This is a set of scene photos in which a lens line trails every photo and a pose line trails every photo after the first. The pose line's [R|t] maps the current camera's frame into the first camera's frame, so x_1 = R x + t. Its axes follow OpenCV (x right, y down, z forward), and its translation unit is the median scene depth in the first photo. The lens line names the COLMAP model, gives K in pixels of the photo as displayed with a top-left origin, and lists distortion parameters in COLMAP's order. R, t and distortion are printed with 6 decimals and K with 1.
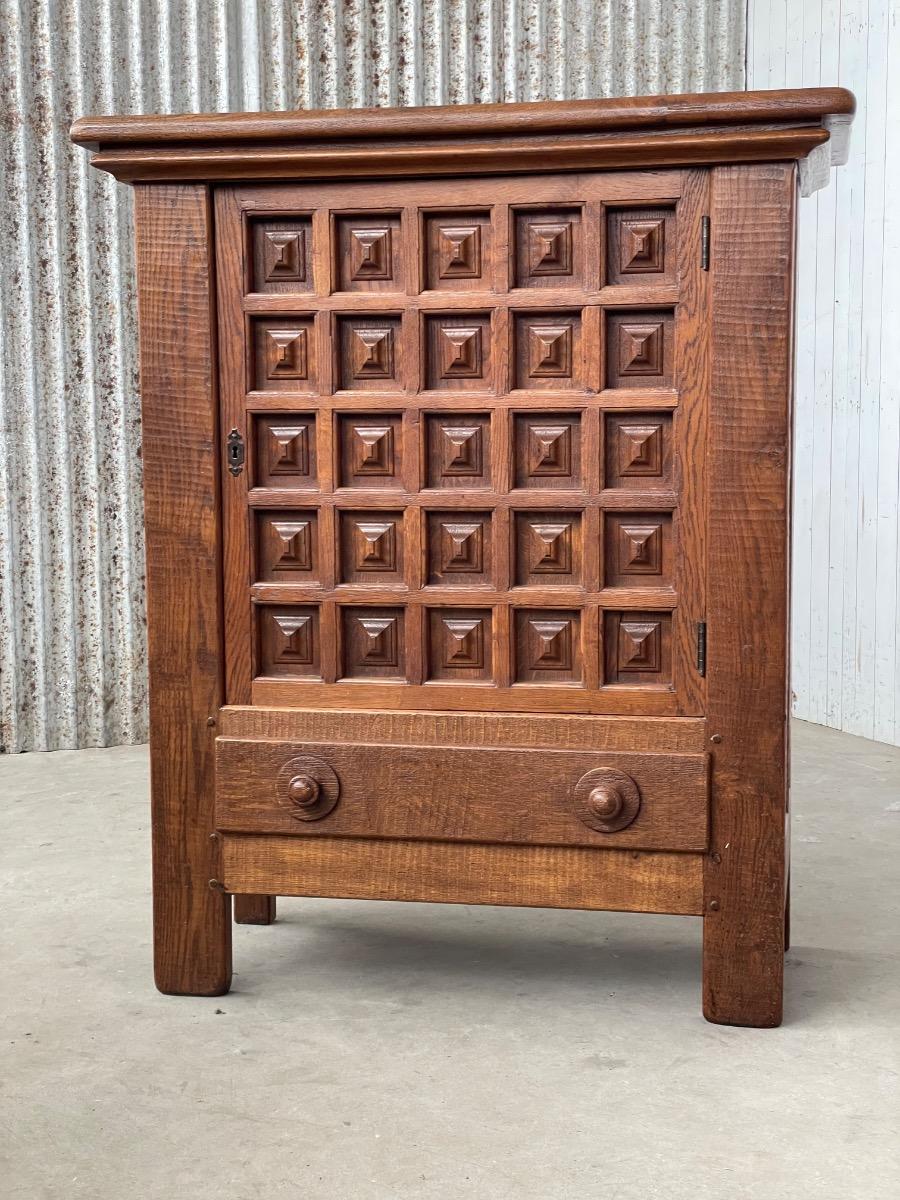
lens RADIAL K [[1805.8, 0, 473.3], [0, 1805.8, 614.7], [0, 0, 1]] dist [0.120905, 0.000000]
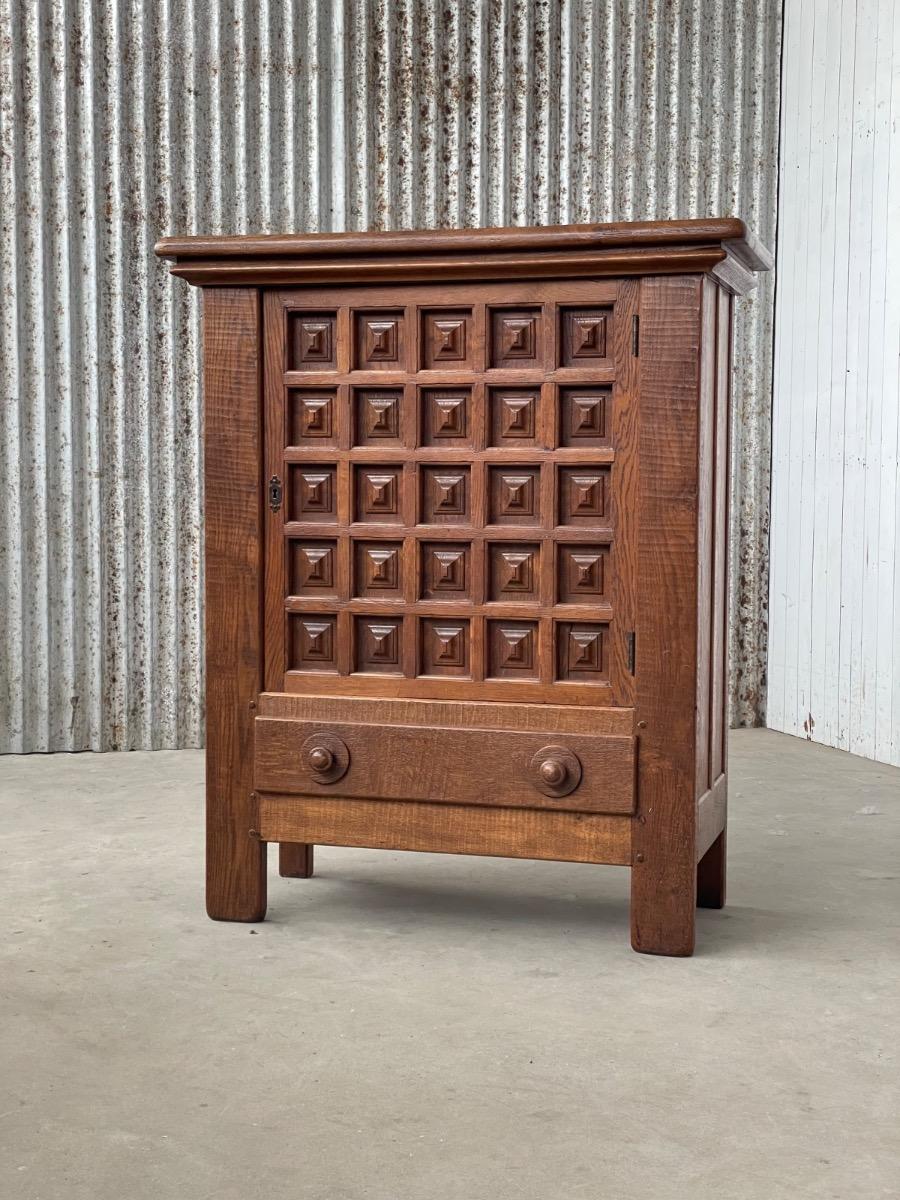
lens RADIAL K [[1805.8, 0, 453.5], [0, 1805.8, 605.4], [0, 0, 1]] dist [0.120905, 0.000000]
pose [[0.995722, 0.017477, -0.090735, 0.112686], [-0.020517, 0.999255, -0.032682, 0.028631], [0.090096, 0.034404, 0.995339, -0.262035]]
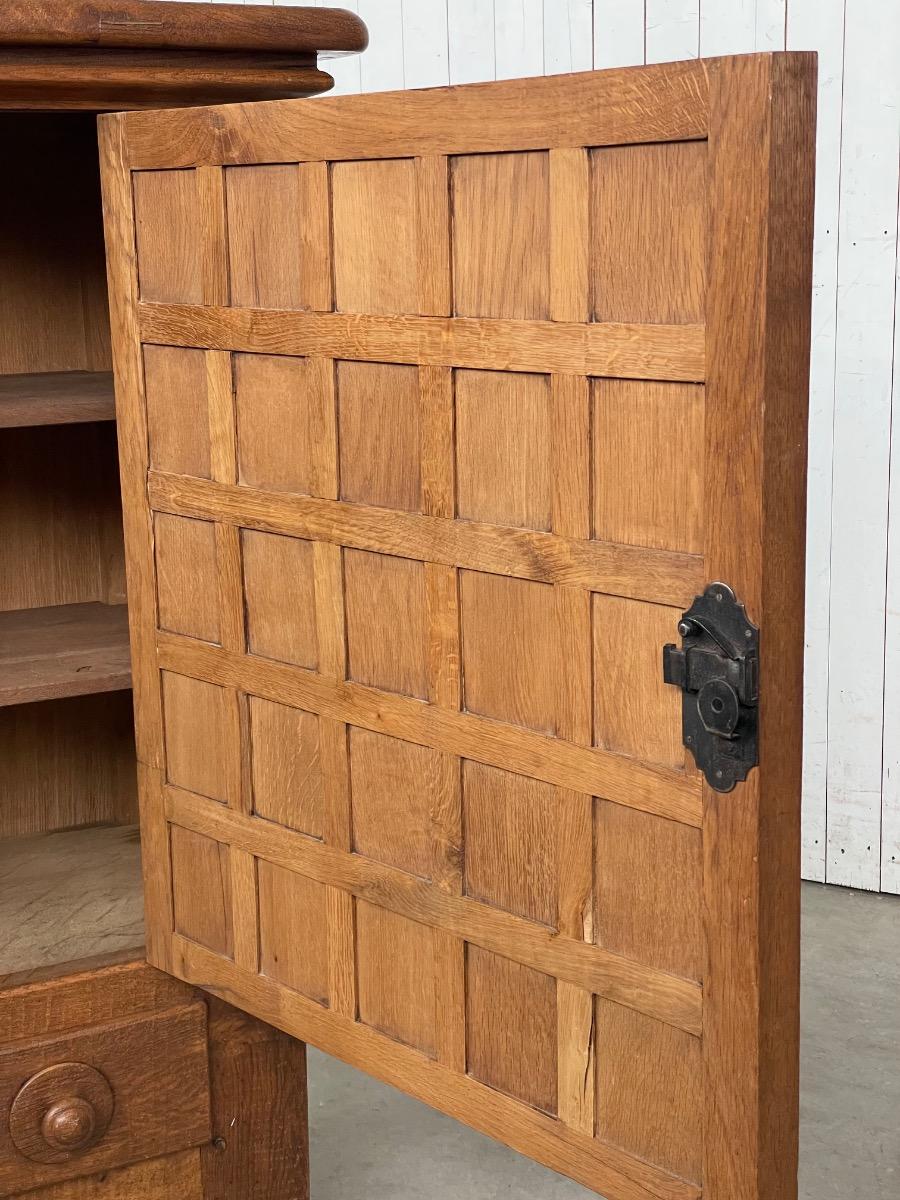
lens RADIAL K [[1805.8, 0, 448.2], [0, 1805.8, 593.6], [0, 0, 1]] dist [0.120905, 0.000000]
pose [[0.790406, -0.135522, 0.597405, -0.174788], [0.075823, 0.989366, 0.124121, -0.144460], [-0.607873, -0.052809, 0.792276, 0.407525]]
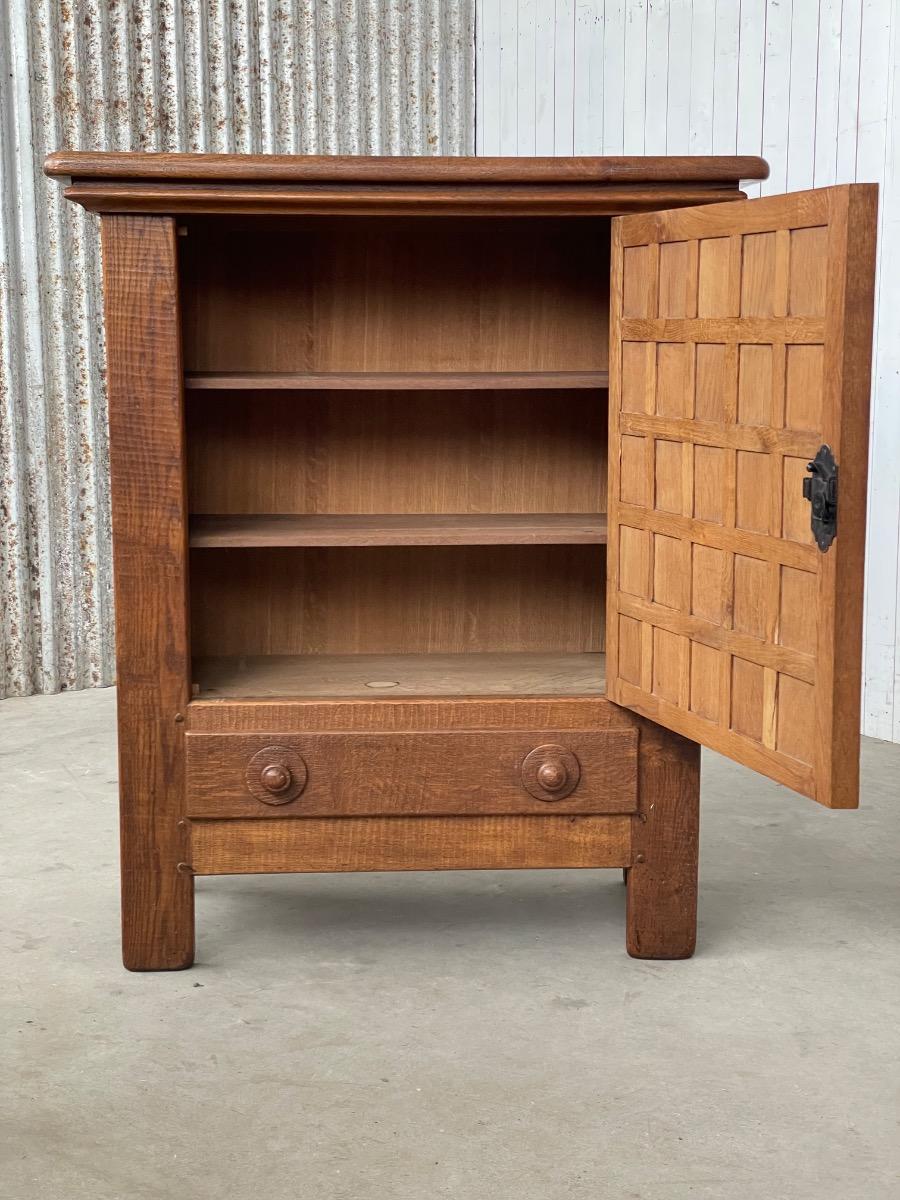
lens RADIAL K [[1805.8, 0, 470.0], [0, 1805.8, 587.8], [0, 0, 1]] dist [0.120905, 0.000000]
pose [[0.970261, -0.030665, 0.240110, -0.238051], [0.020026, 0.998712, 0.046622, -0.065527], [-0.241230, -0.040427, 0.969626, -0.079694]]
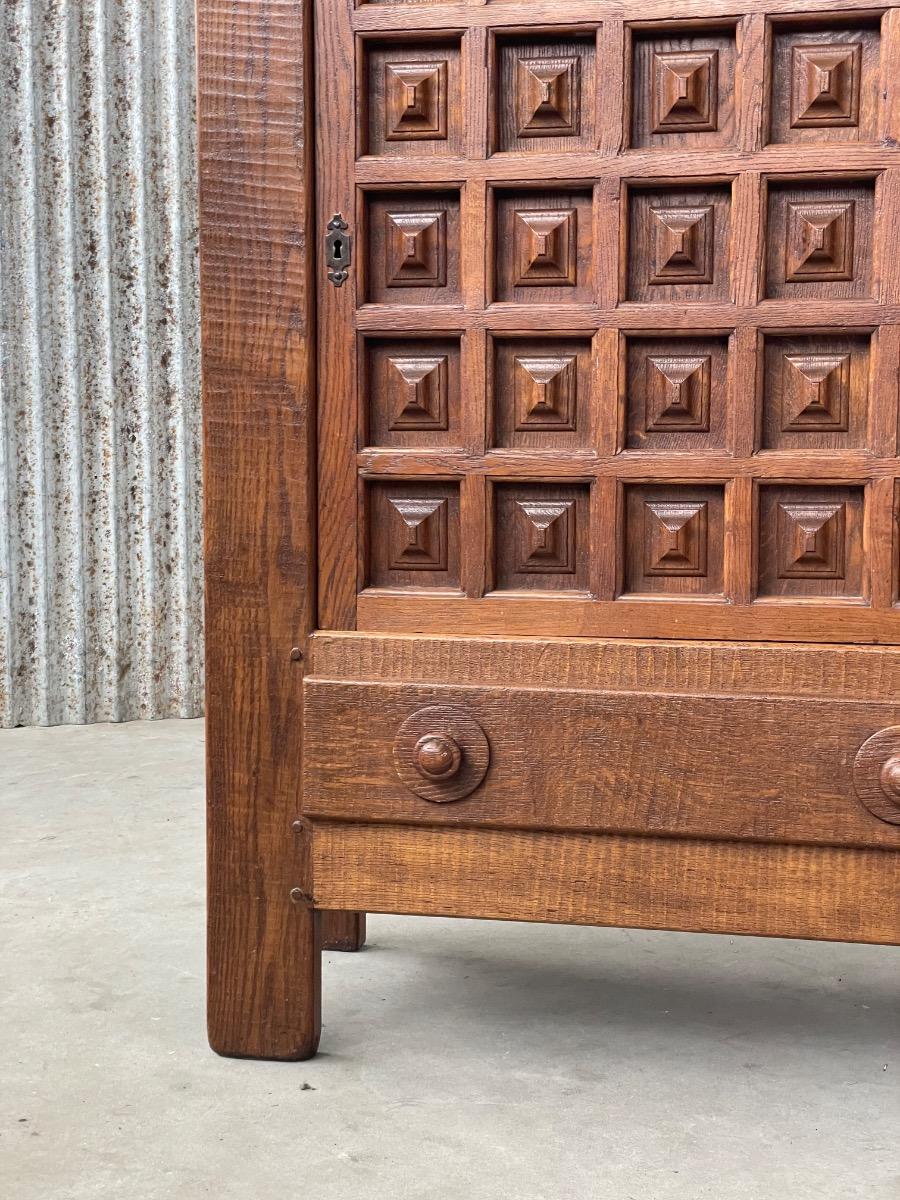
lens RADIAL K [[1805.8, 0, 459.5], [0, 1805.8, 610.7], [0, 0, 1]] dist [0.120905, 0.000000]
pose [[0.999936, 0.009680, -0.005804, -0.082033], [-0.009714, 0.999936, -0.005748, 0.047167], [0.005748, 0.005804, 0.999967, 0.334195]]
